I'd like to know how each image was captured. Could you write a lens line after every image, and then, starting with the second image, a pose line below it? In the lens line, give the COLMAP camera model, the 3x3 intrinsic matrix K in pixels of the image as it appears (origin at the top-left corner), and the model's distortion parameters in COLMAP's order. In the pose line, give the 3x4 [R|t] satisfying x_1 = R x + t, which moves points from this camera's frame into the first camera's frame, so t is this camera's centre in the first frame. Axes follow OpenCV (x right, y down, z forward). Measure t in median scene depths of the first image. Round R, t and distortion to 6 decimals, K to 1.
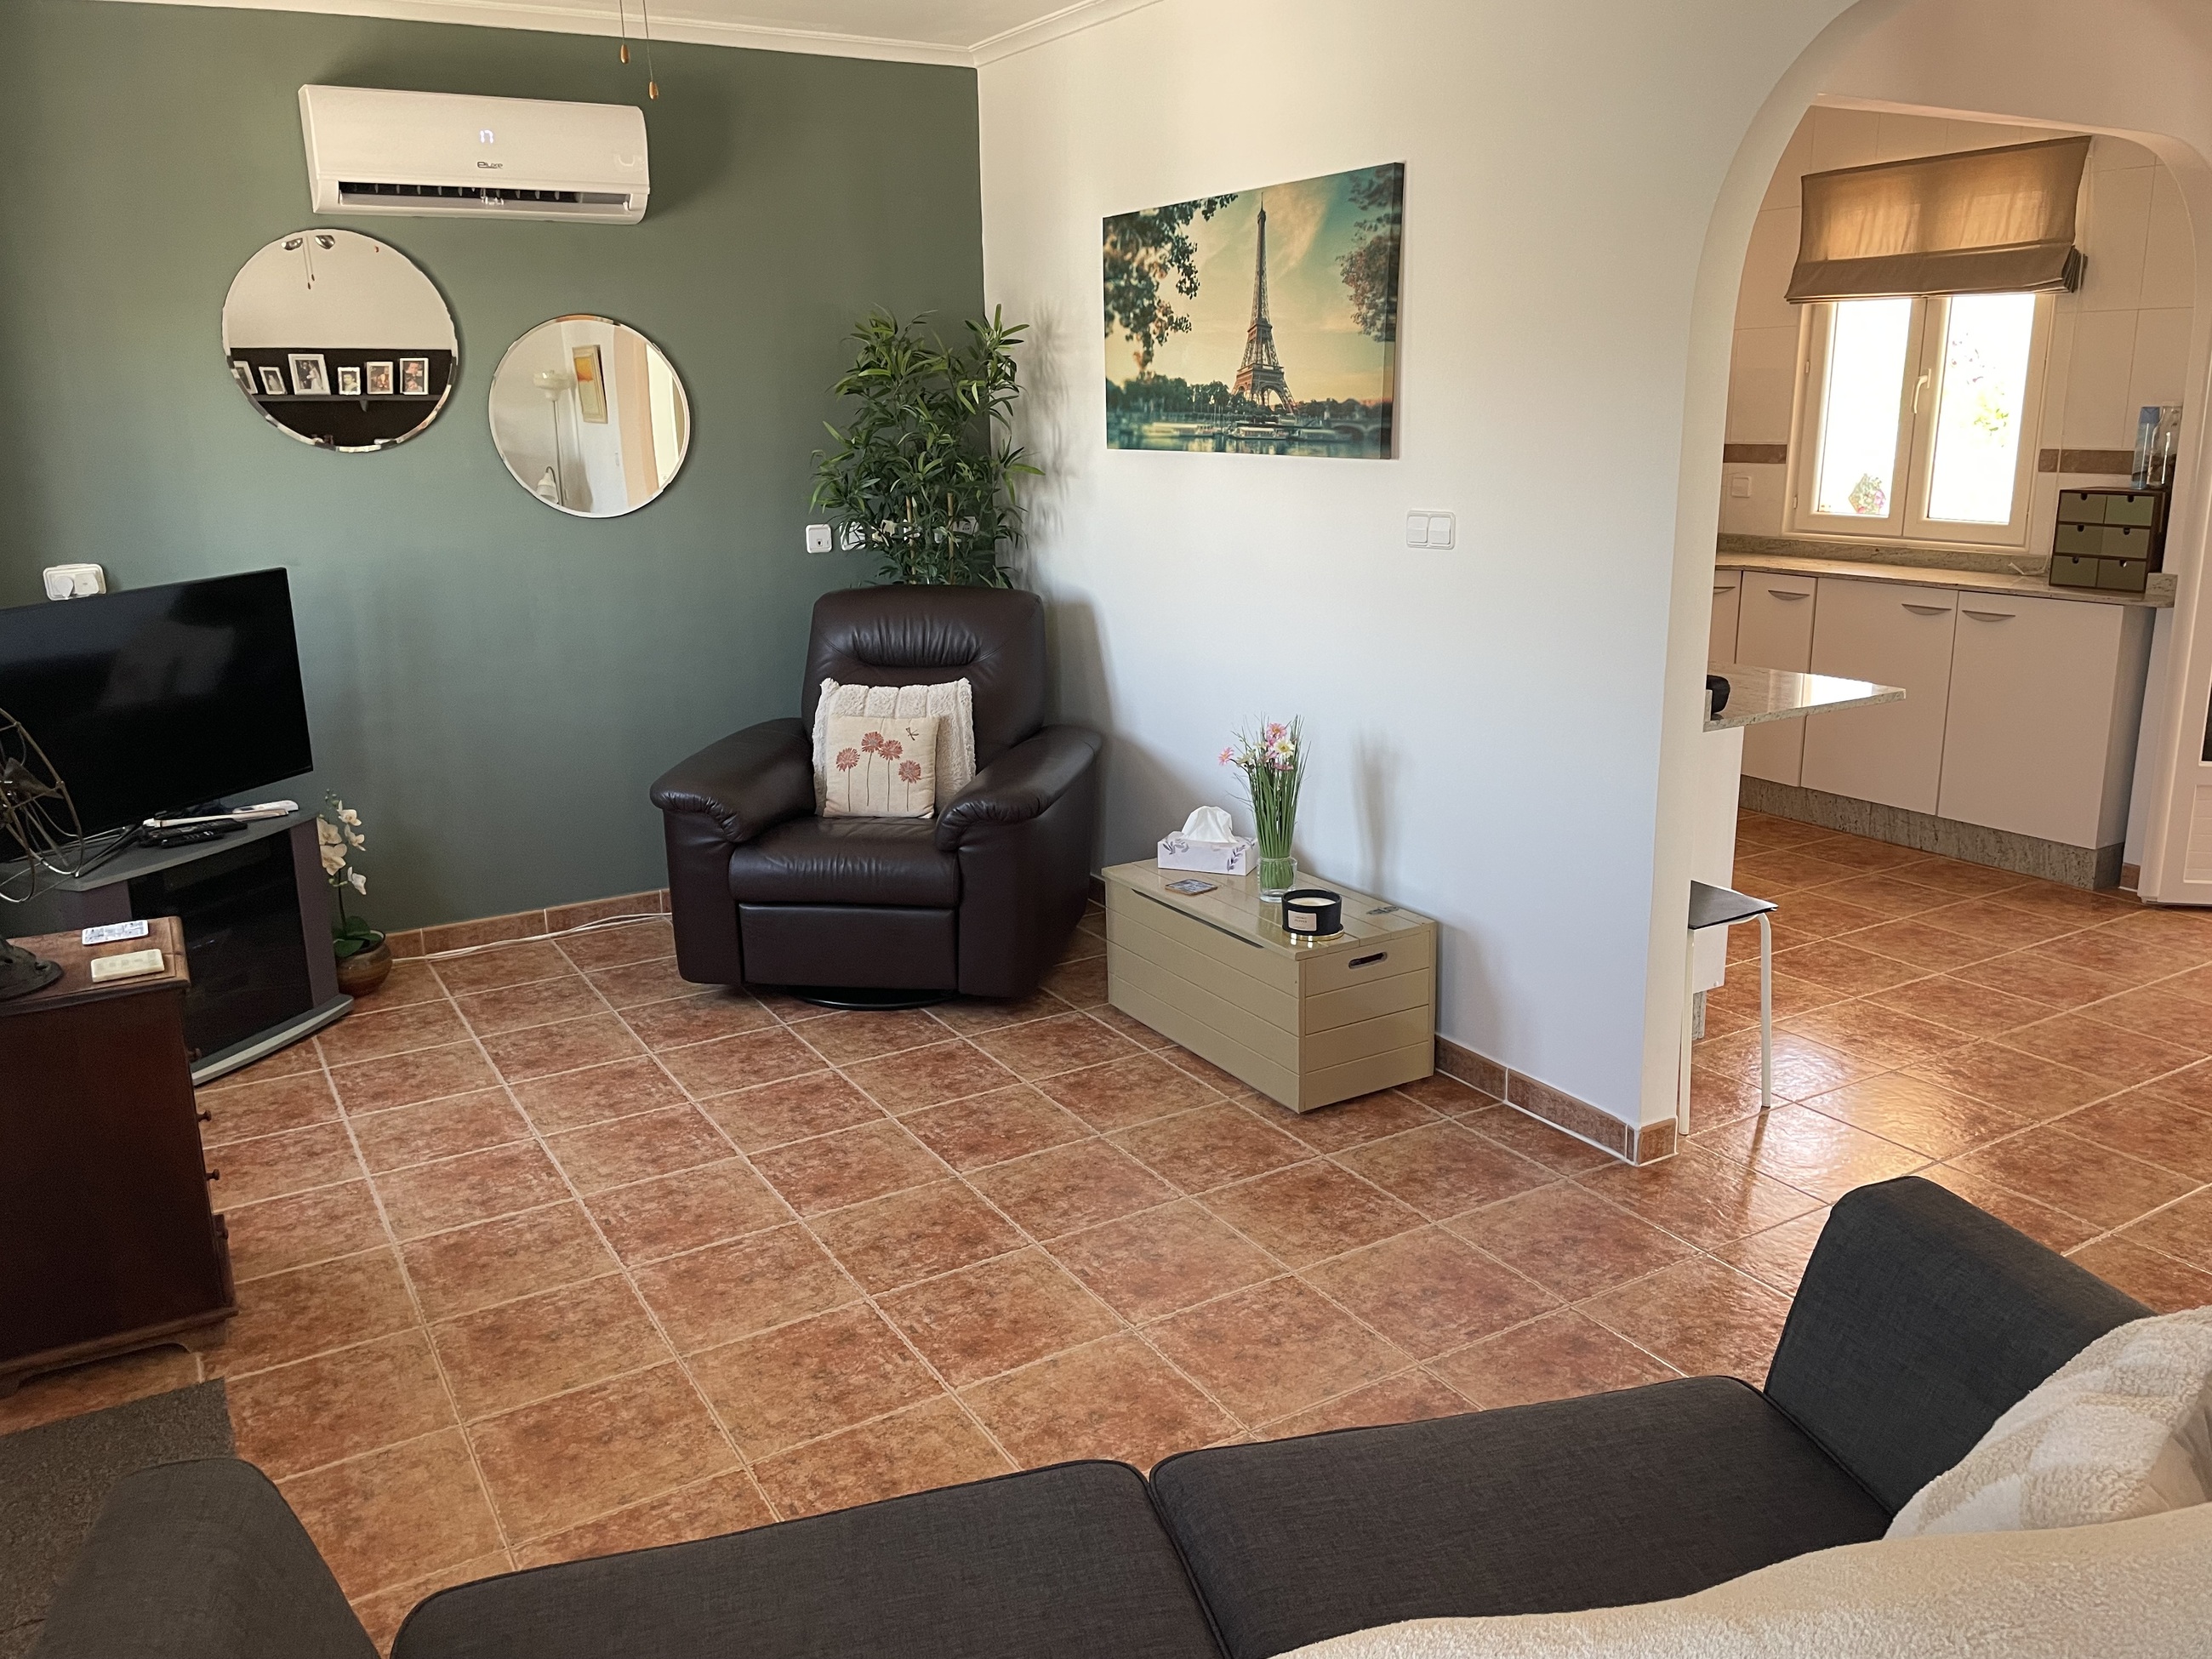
lens RADIAL K [[1670.6, 0, 1100.8], [0, 1670.6, 825.1], [0, 0, 1]] dist [0.098104, -0.127260]
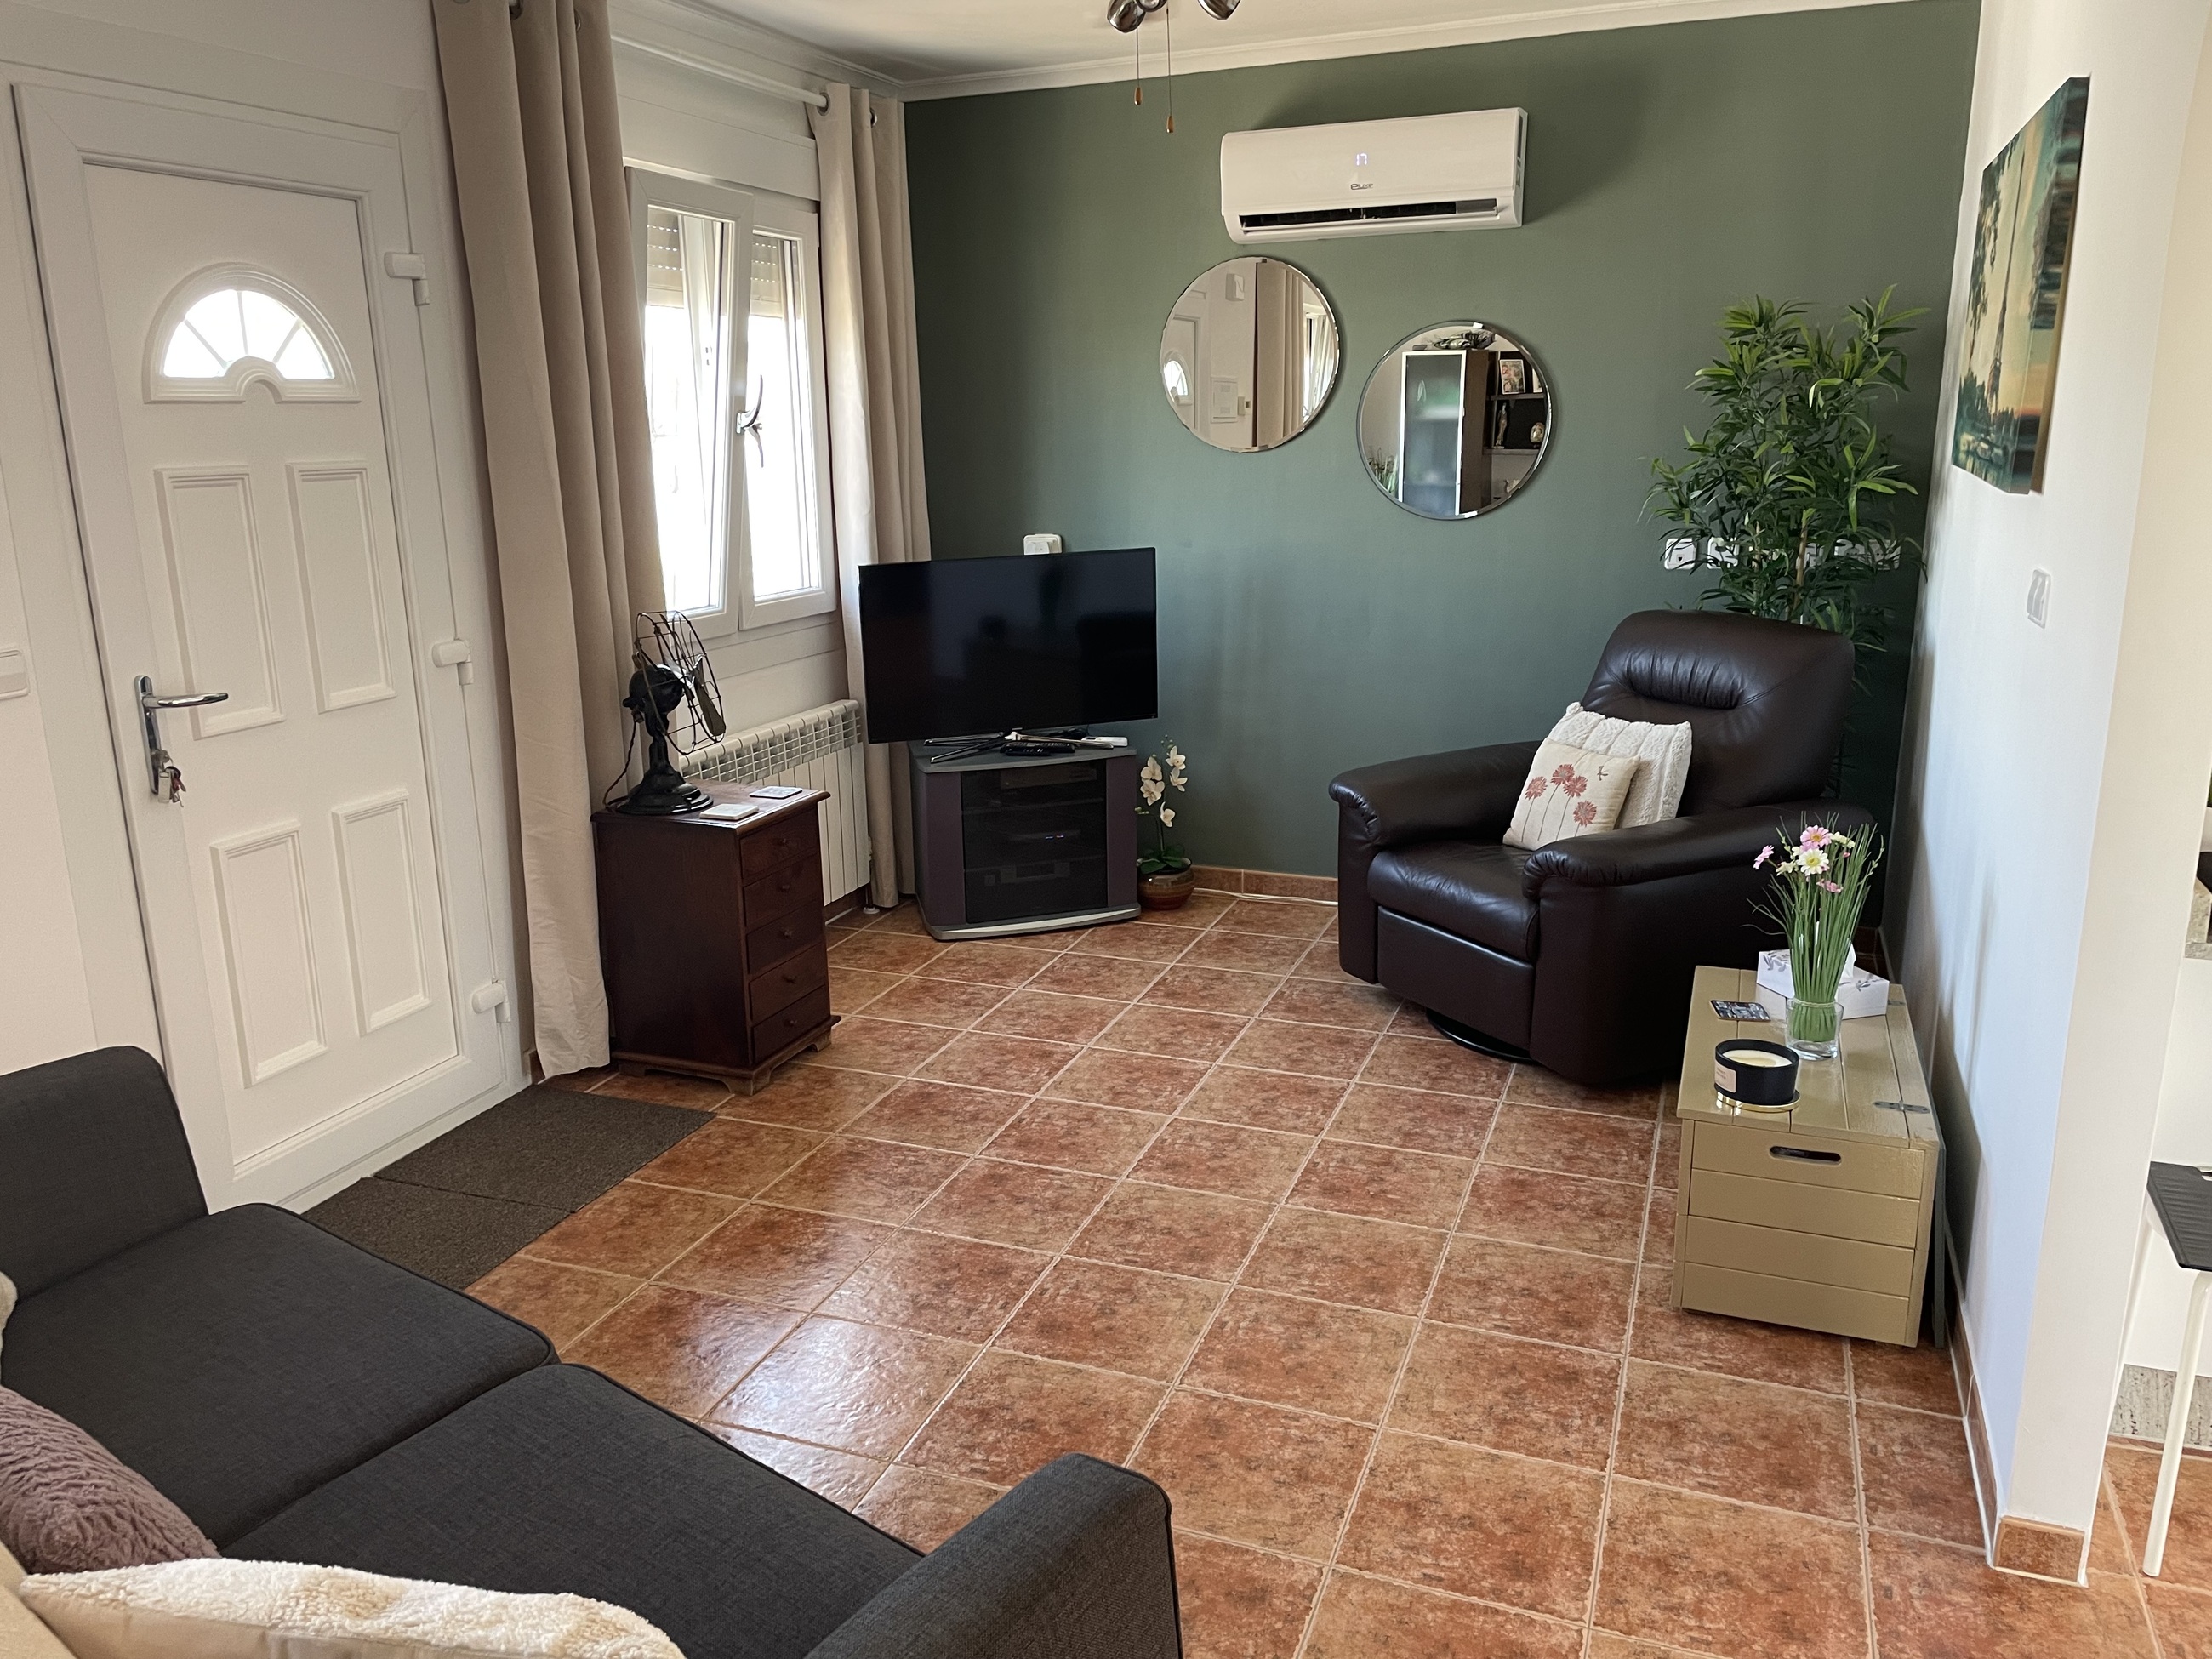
lens RADIAL K [[1684.5, 0, 1098.8], [0, 1684.5, 847.5], [0, 0, 1]] dist [0.110255, -0.140194]
pose [[0.607949, 0.207008, -0.766516, 0.466119], [-0.193110, 0.974975, 0.110144, -0.068525], [0.770135, 0.081060, 0.632710, 0.225513]]
